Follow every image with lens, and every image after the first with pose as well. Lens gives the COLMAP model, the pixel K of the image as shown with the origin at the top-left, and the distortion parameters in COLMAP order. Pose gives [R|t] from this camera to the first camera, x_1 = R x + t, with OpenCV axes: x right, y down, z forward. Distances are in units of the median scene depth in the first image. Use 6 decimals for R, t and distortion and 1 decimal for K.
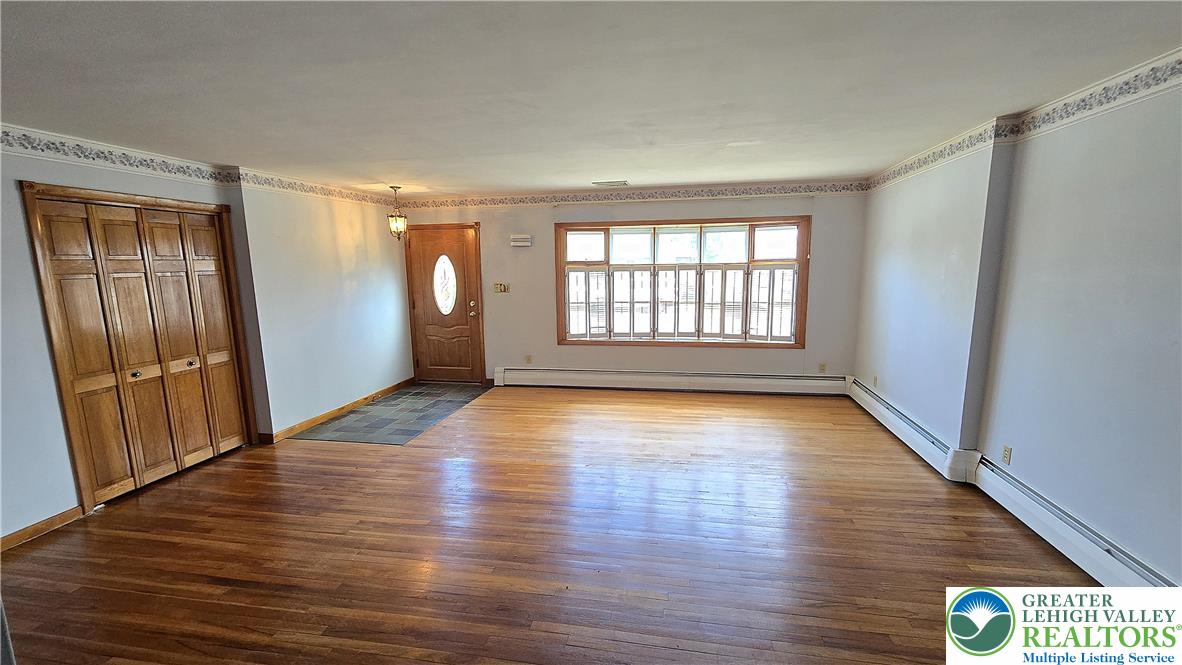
lens RADIAL K [[498.2, 0, 595.9], [0, 498.2, 347.7], [0, 0, 1]] dist [-0.001846, 0.000331]
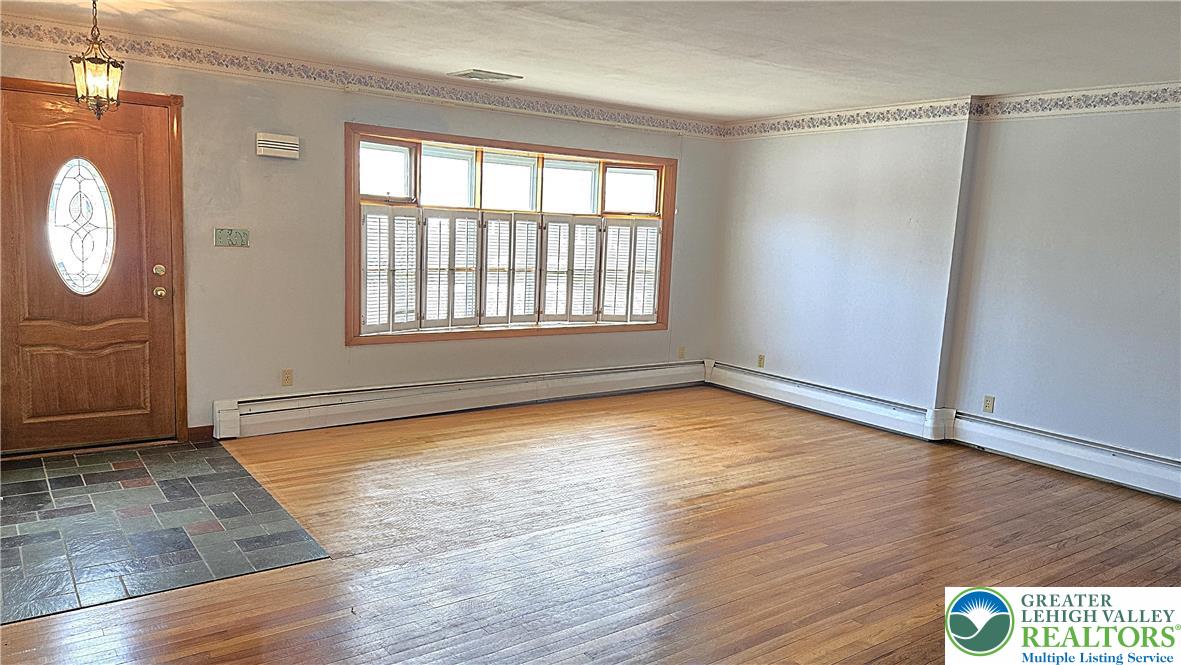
lens RADIAL K [[821.2, 0, 590.8], [0, 821.2, 365.3], [0, 0, 1]] dist [0.031690, -0.005440]
pose [[0.685679, -0.079440, 0.723556, -0.570287], [0.067536, 0.996682, 0.045426, -0.008230], [-0.724764, 0.017719, 0.688769, 0.188088]]
